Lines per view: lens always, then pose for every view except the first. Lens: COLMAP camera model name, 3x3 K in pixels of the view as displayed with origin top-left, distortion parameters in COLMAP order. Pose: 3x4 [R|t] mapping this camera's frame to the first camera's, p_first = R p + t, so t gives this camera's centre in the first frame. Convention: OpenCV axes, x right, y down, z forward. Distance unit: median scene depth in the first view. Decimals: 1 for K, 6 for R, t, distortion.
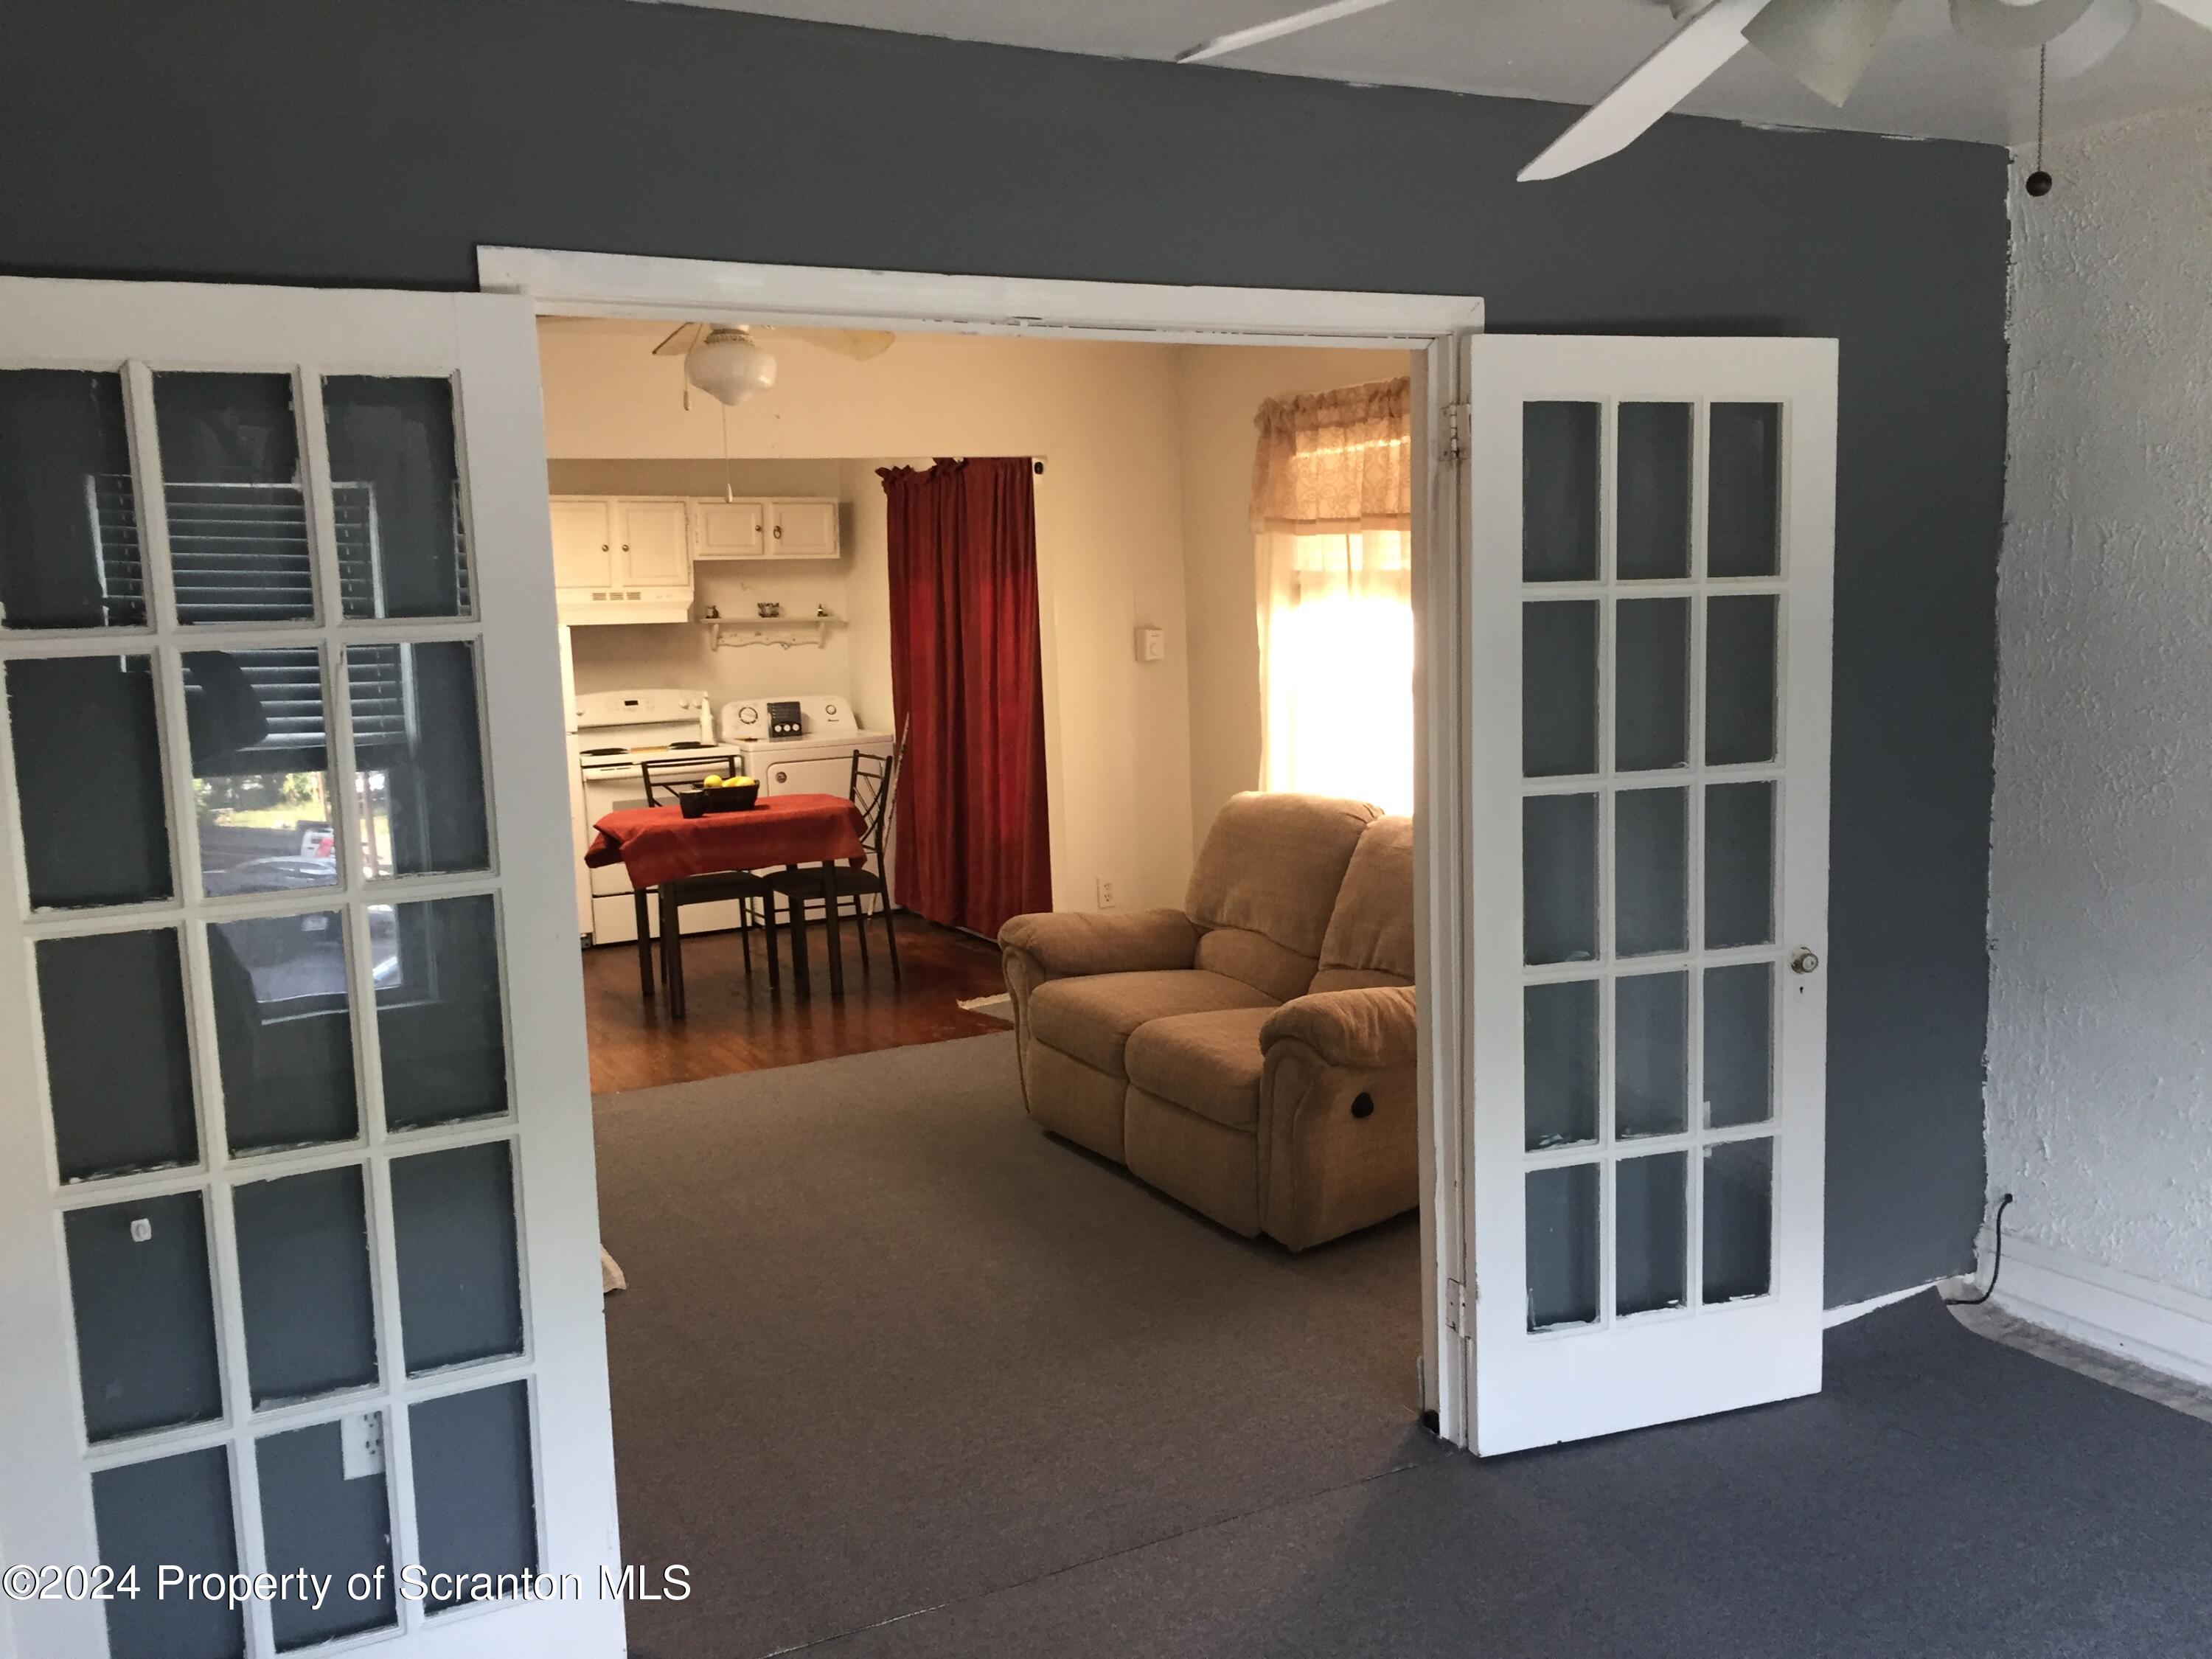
lens RADIAL K [[1880.3, 0, 1108.3], [0, 1880.3, 845.5], [0, 0, 1]] dist [0.048804, -0.058601]
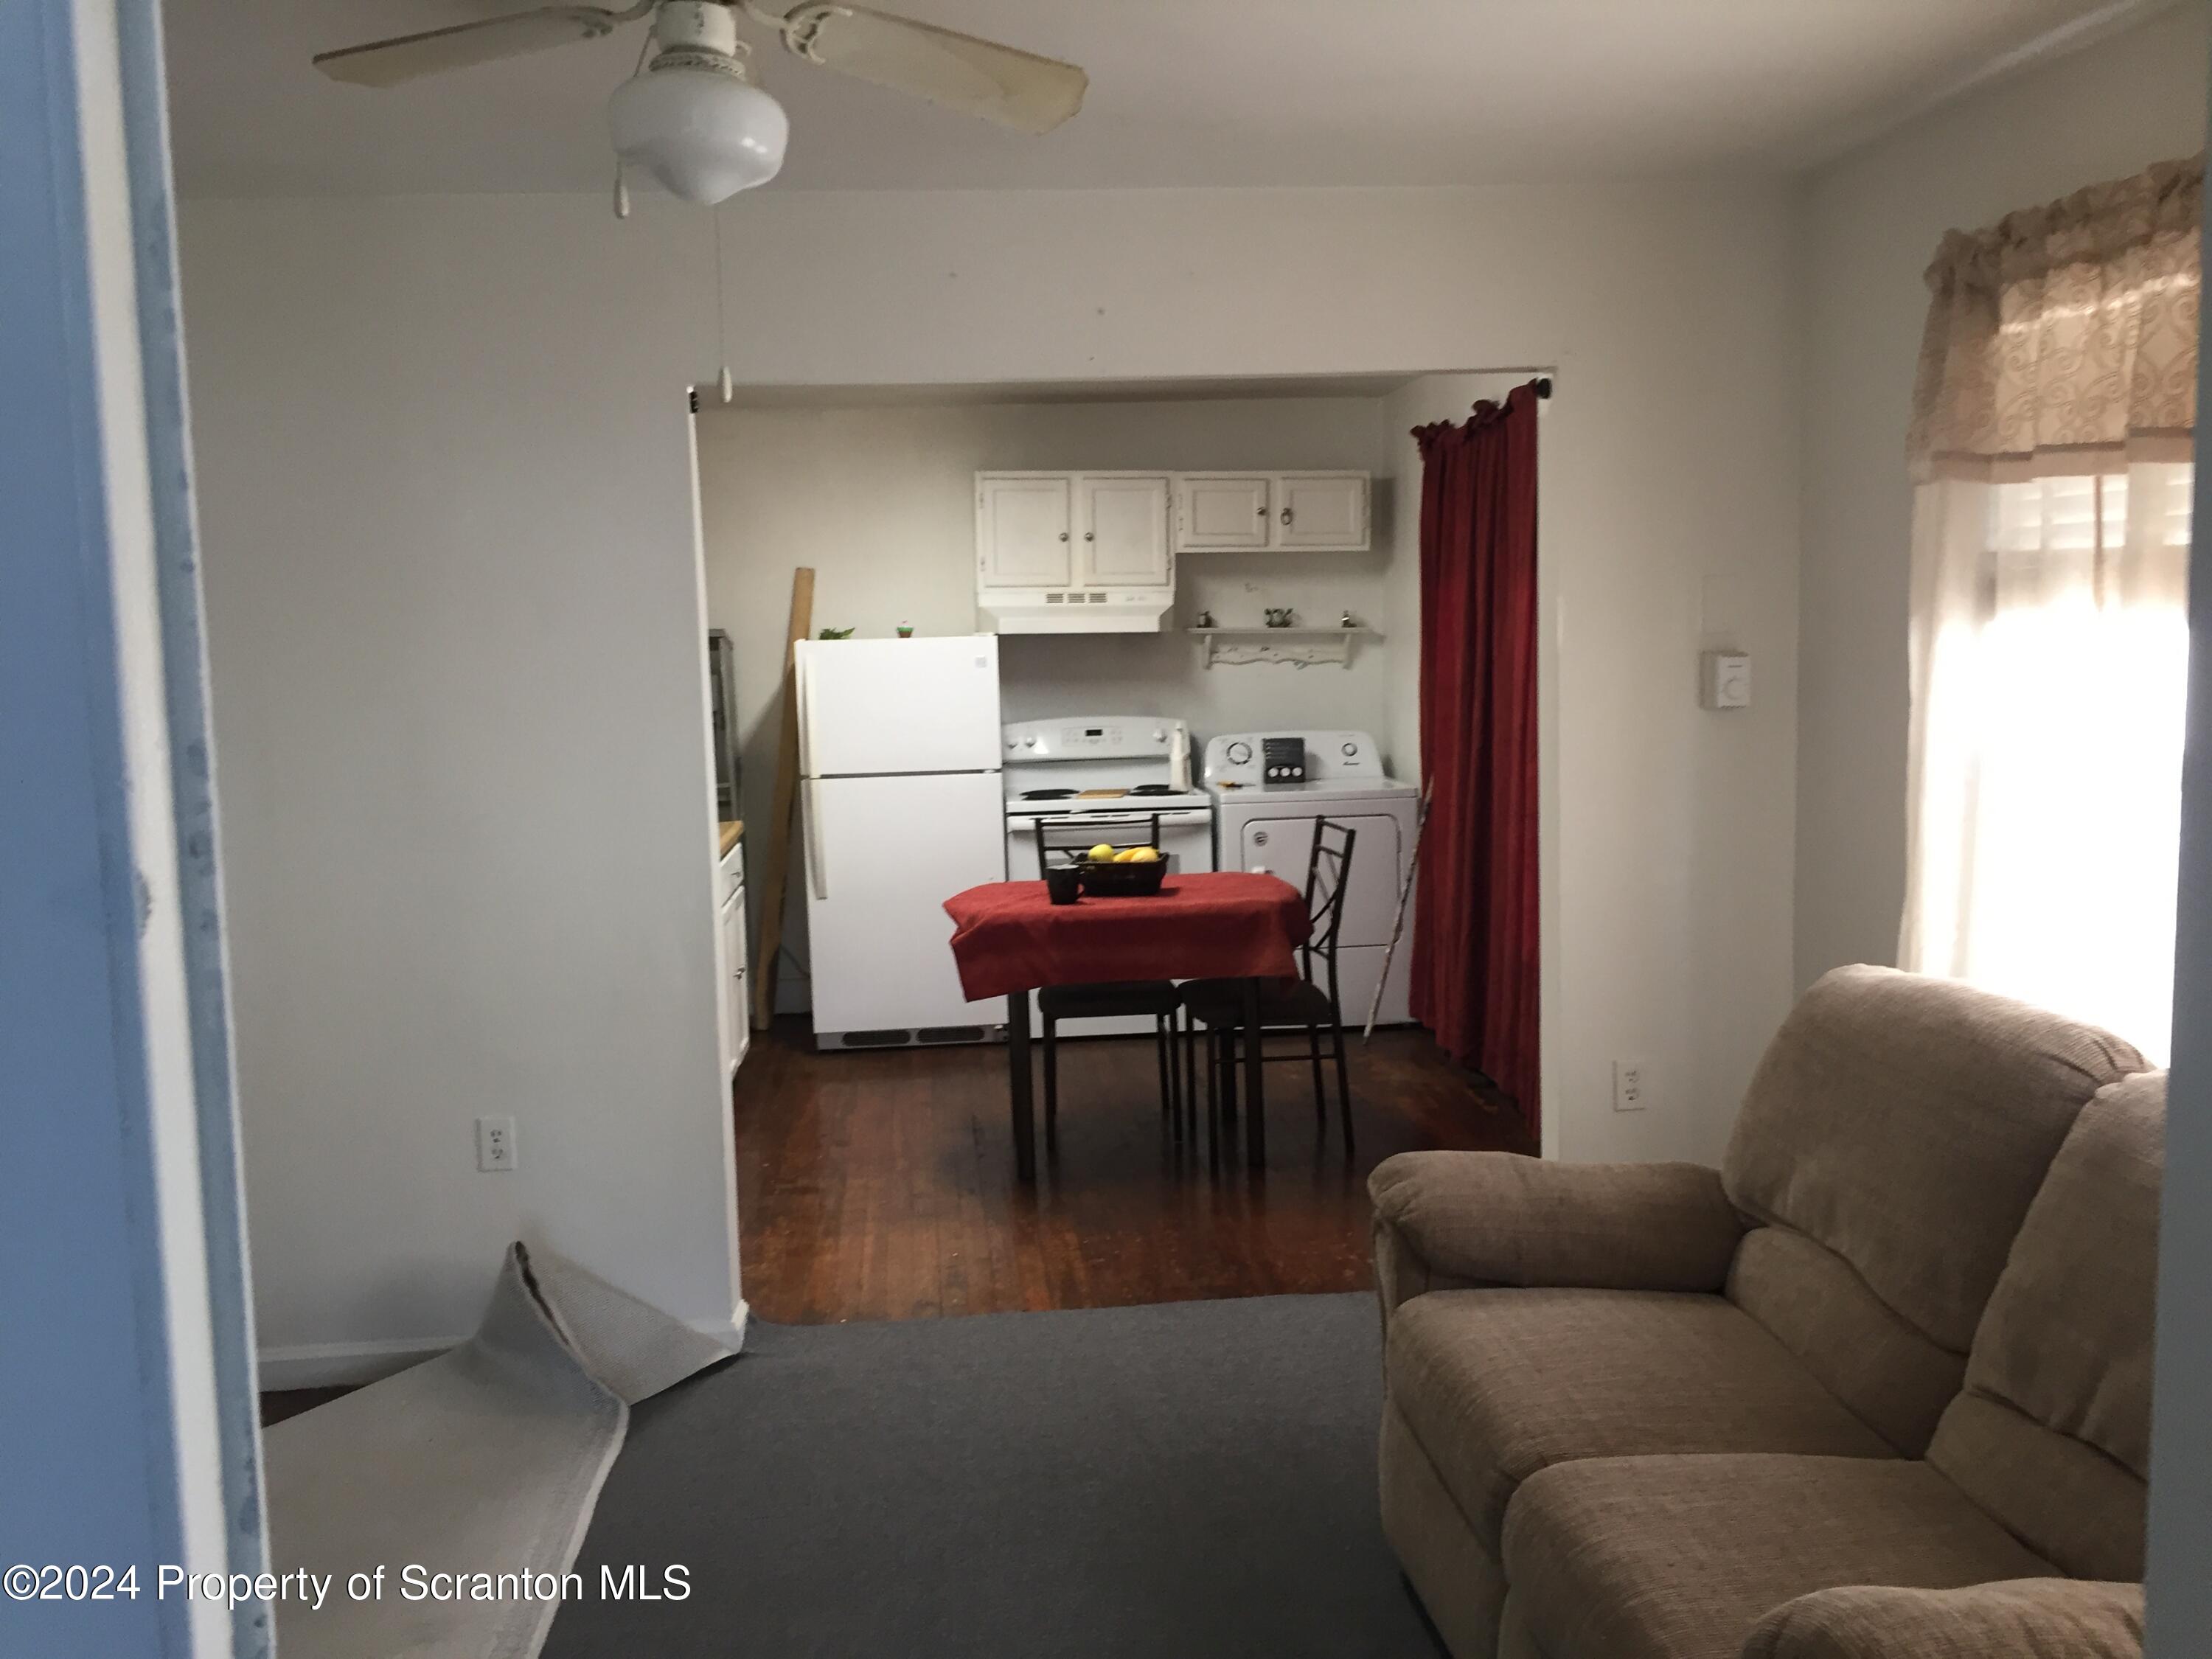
lens RADIAL K [[1880.3, 0, 1100.4], [0, 1880.3, 820.9], [0, 0, 1]] dist [0.048804, -0.058601]
pose [[0.926385, 0.054140, -0.372666, 0.064072], [-0.061227, 0.998098, -0.007198, -0.046242], [0.371568, 0.029485, 0.927938, 0.375947]]
